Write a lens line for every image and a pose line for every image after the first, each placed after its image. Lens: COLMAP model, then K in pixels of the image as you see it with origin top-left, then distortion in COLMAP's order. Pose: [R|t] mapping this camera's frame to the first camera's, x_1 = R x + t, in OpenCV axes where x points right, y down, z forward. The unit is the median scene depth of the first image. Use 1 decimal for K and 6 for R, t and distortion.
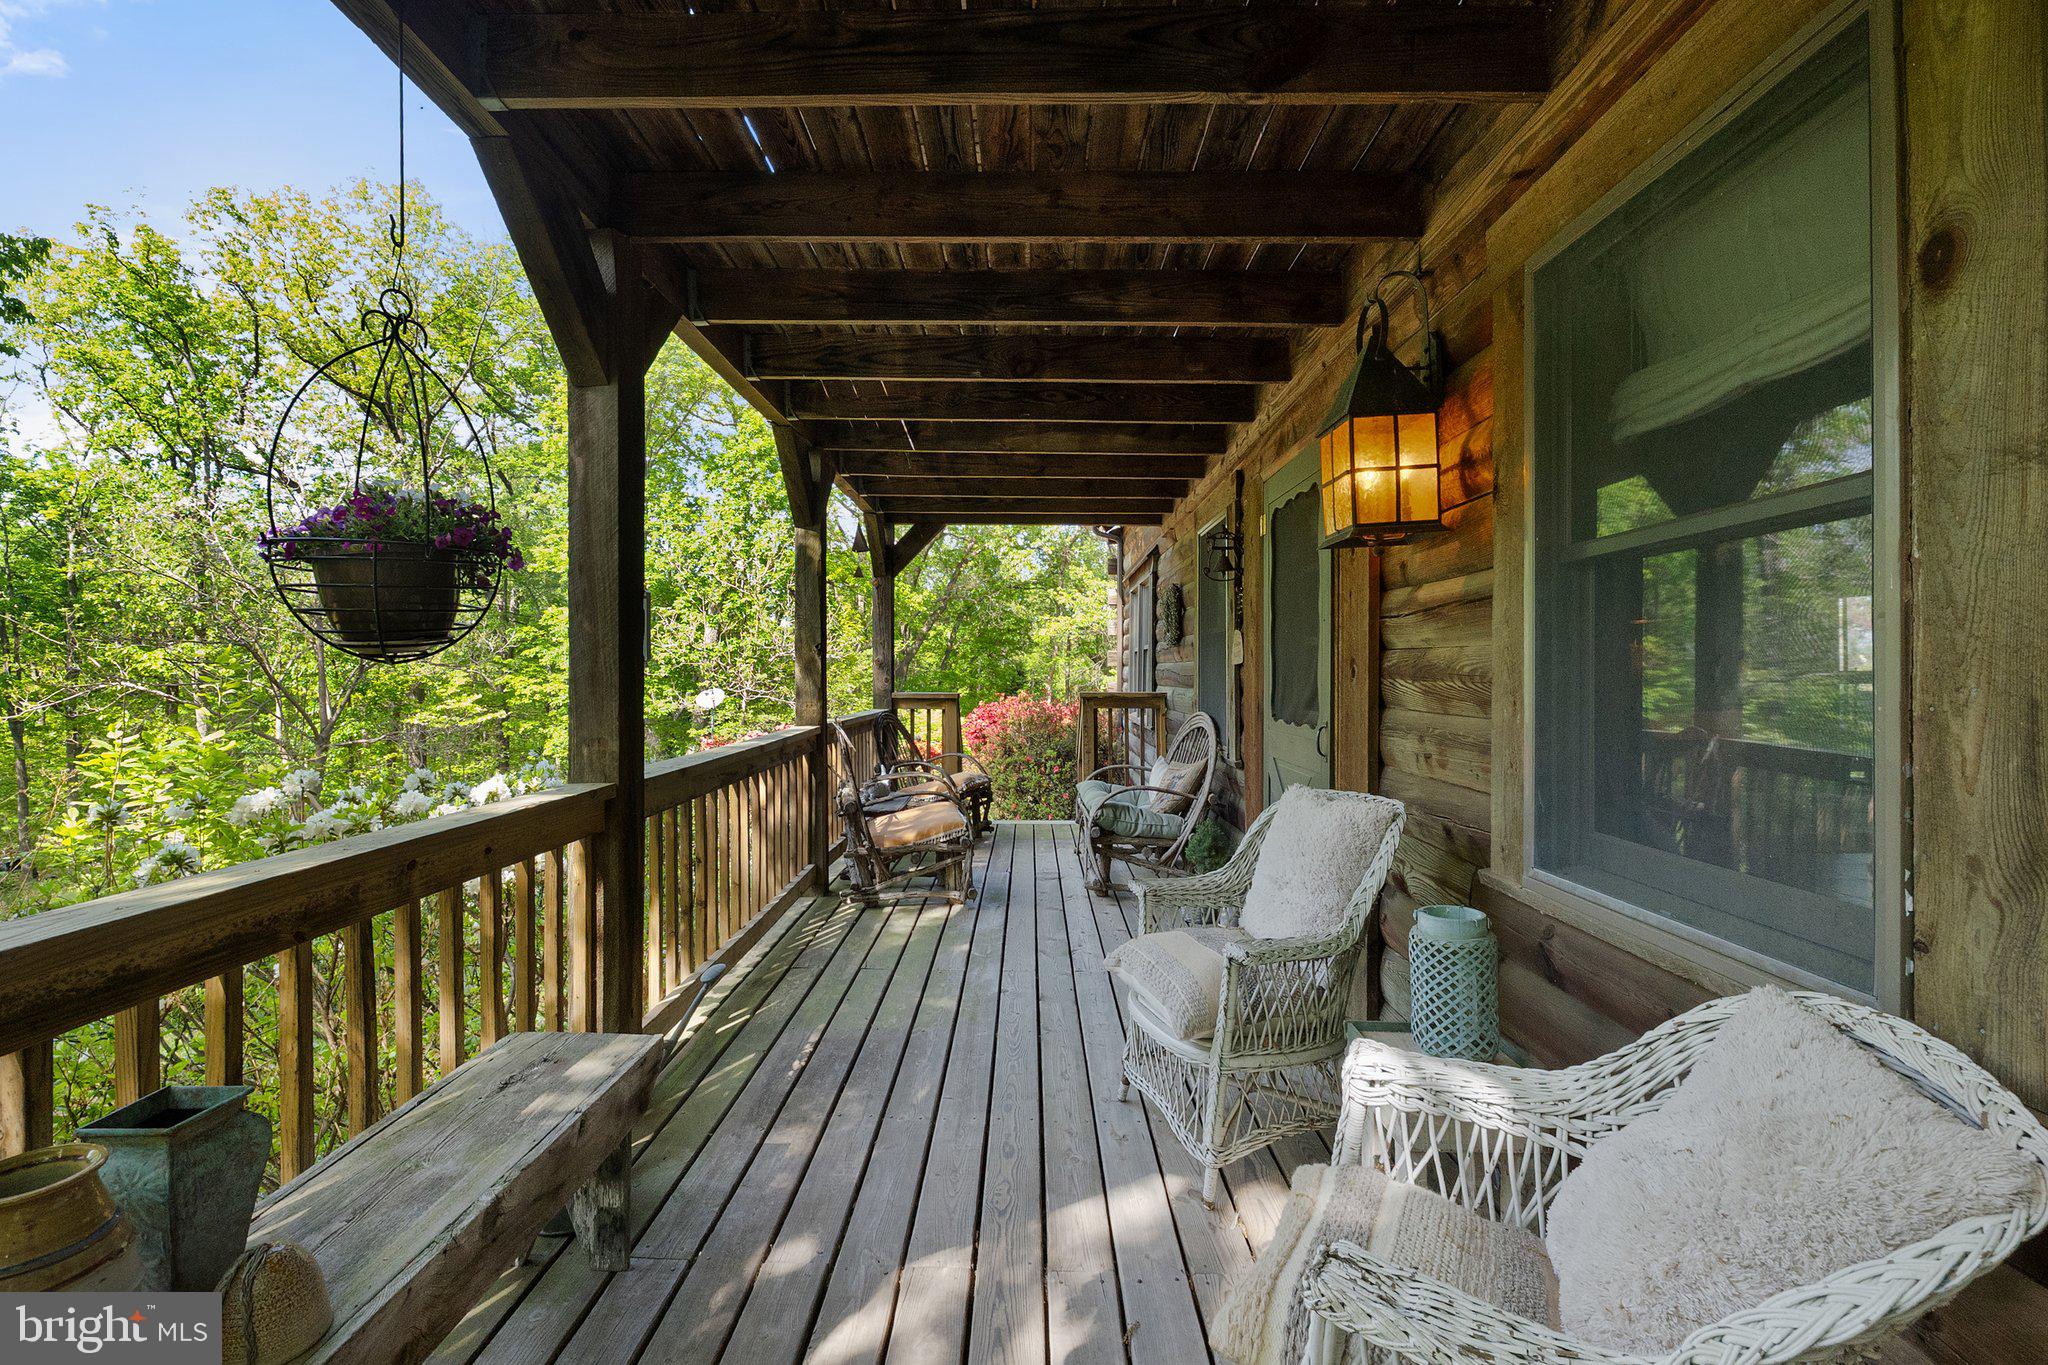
lens RADIAL K [[931.0, 0, 1024.0], [0, 931.0, 682.5], [0, 0, 1]] dist [-0.010133, -0.000372]
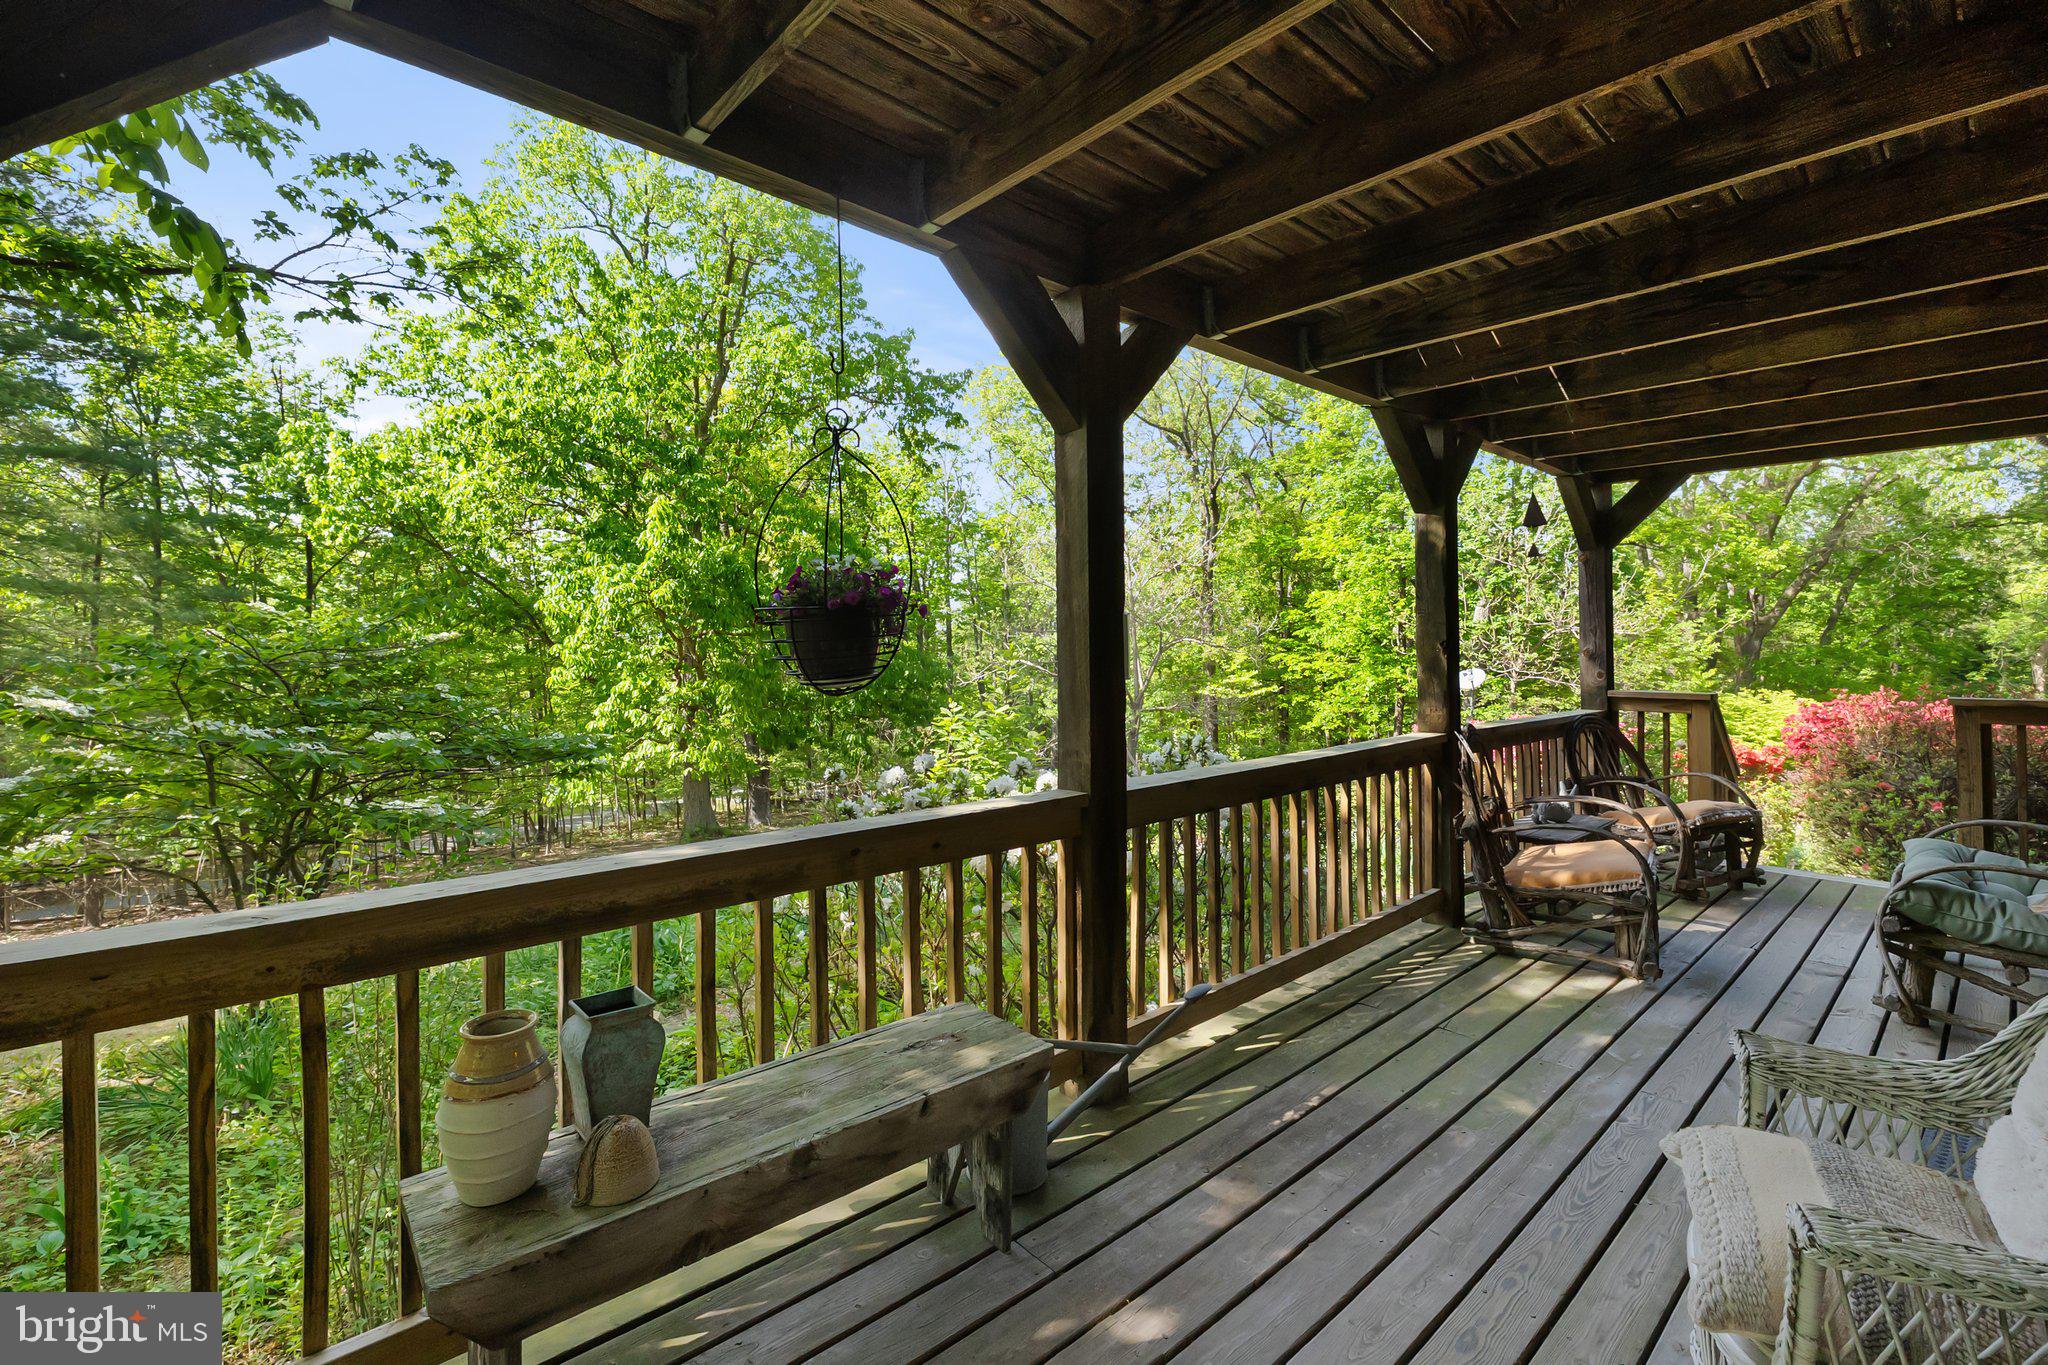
lens RADIAL K [[894.8, 0, 977.9], [0, 894.8, 652.1], [0, 0, 1]] dist [-0.011208, -0.000347]
pose [[0.653384, 0.000736, -0.757027, 0.077599], [-0.004826, 0.999983, -0.003193, -0.015577], [0.757012, 0.005739, 0.653376, 0.064318]]
